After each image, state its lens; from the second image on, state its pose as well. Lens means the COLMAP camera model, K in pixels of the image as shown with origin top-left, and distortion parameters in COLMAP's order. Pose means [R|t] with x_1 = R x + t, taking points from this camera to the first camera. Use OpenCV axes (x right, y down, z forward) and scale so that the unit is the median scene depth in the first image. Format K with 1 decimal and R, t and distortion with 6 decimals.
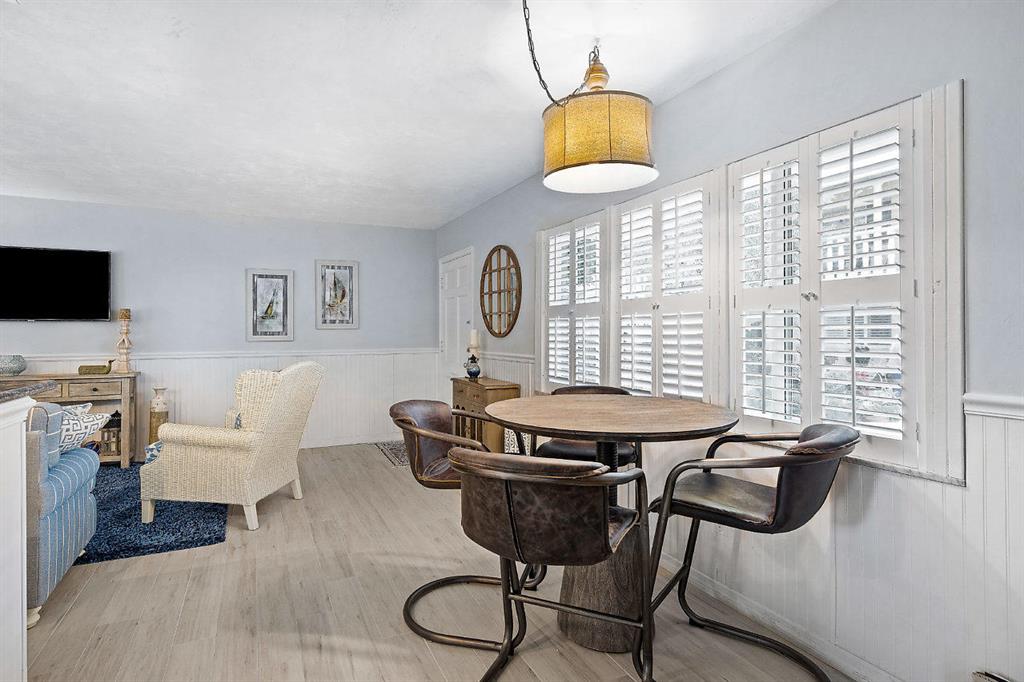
lens RADIAL K [[531.2, 0, 506.5], [0, 531.2, 328.4], [0, 0, 1]] dist [-0.000823, 0.000087]
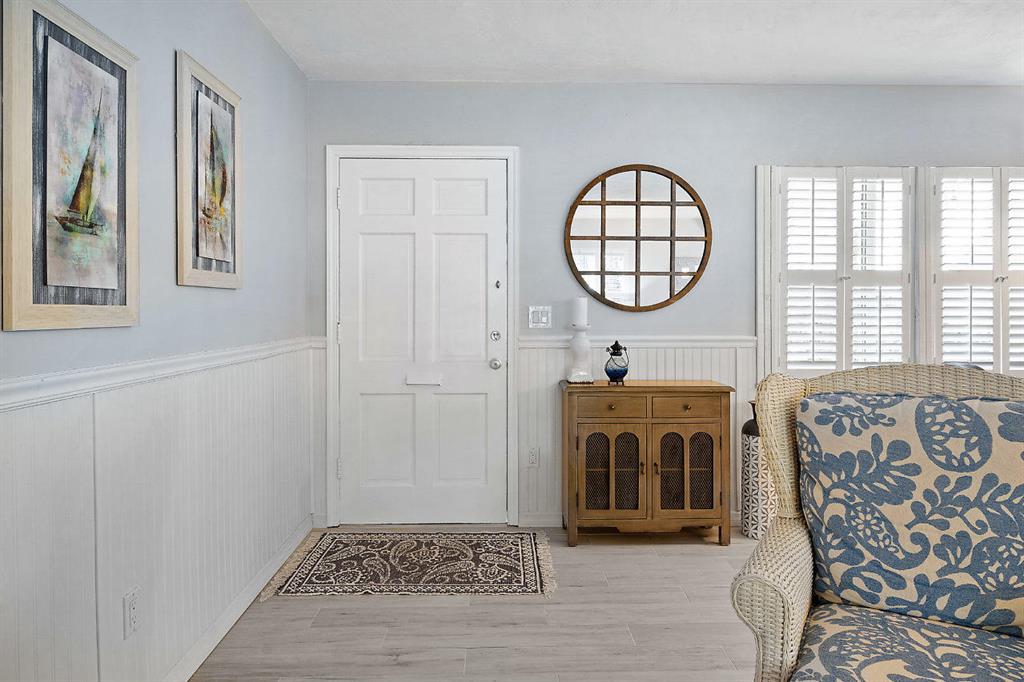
lens RADIAL K [[598.4, 0, 506.7], [0, 598.4, 316.5], [0, 0, 1]] dist [0.005973, 0.001724]
pose [[0.408602, -0.004181, 0.912703, -0.689997], [-0.007899, 0.999936, 0.008117, 0.017021], [-0.912679, -0.010526, 0.408543, 0.817345]]
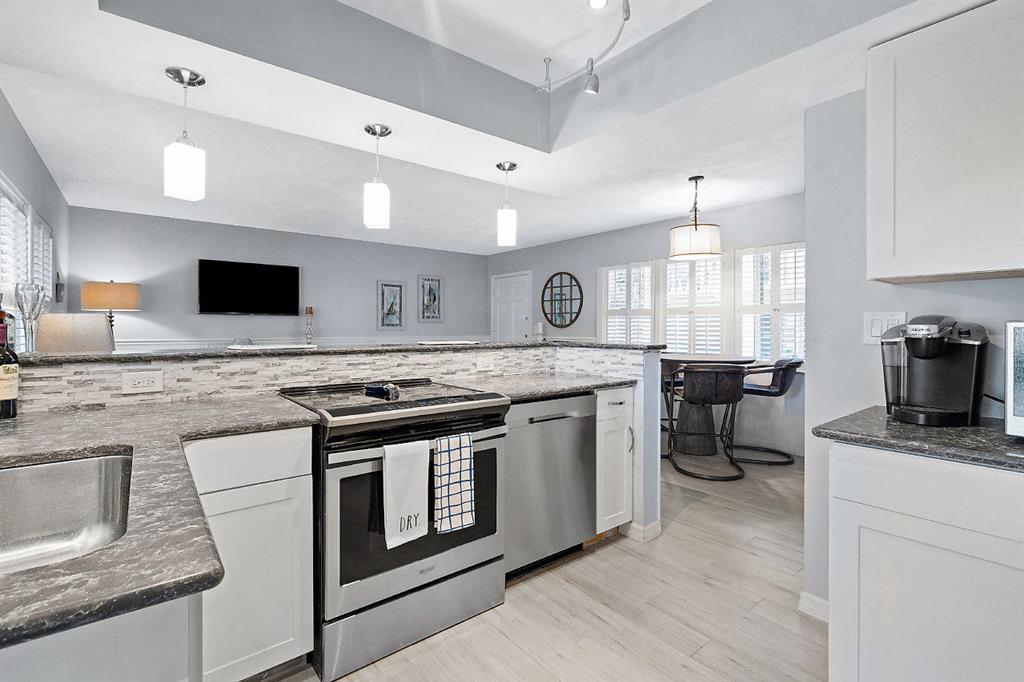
lens RADIAL K [[469.0, 0, 504.5], [0, 469.0, 327.5], [0, 0, 1]] dist [-0.003356, -0.000139]
pose [[0.973027, 0.004762, 0.230641, -0.498264], [-0.006049, 0.999970, 0.004874, 0.009377], [-0.230611, -0.006138, 0.973027, -0.356868]]
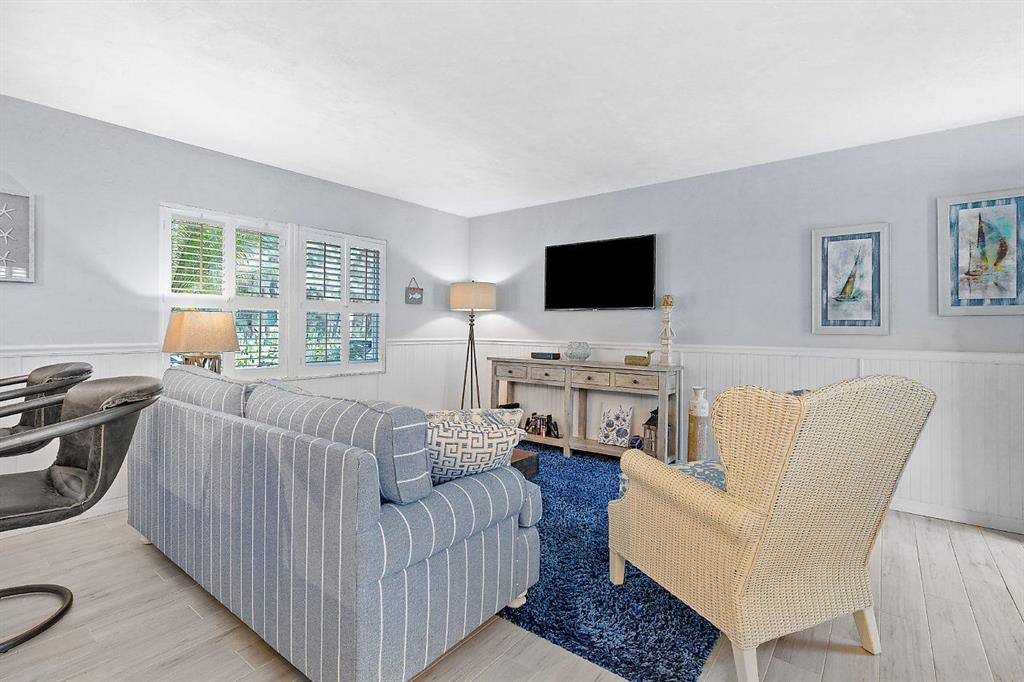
lens RADIAL K [[480.6, 0, 503.9], [0, 480.6, 321.5], [0, 0, 1]] dist [0.000116, 0.000080]
pose [[0.442894, -0.003941, -0.896565, -0.111681], [-0.001870, 0.999984, -0.005319, 0.013101], [0.896572, 0.004033, 0.442880, 0.393708]]
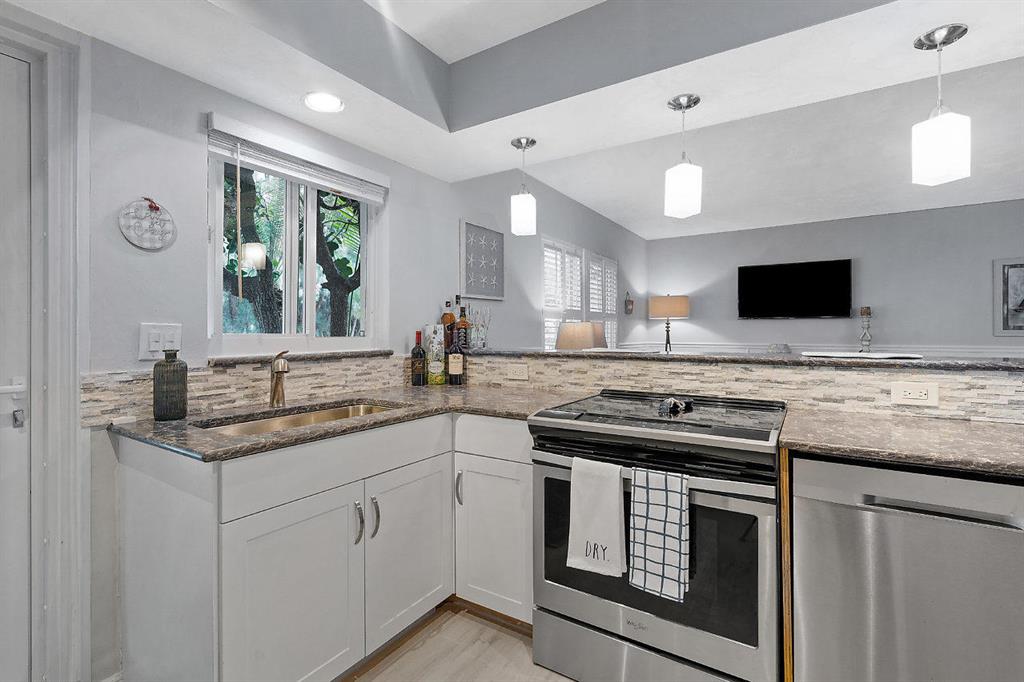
lens RADIAL K [[474.1, 0, 502.9], [0, 474.1, 329.3], [0, 0, 1]] dist [0.001142, 0.000788]
pose [[0.529194, -0.002925, -0.848496, -0.258454], [0.004708, 0.999989, -0.000510, 0.009480], [0.848488, -0.003725, 0.529202, -0.223578]]
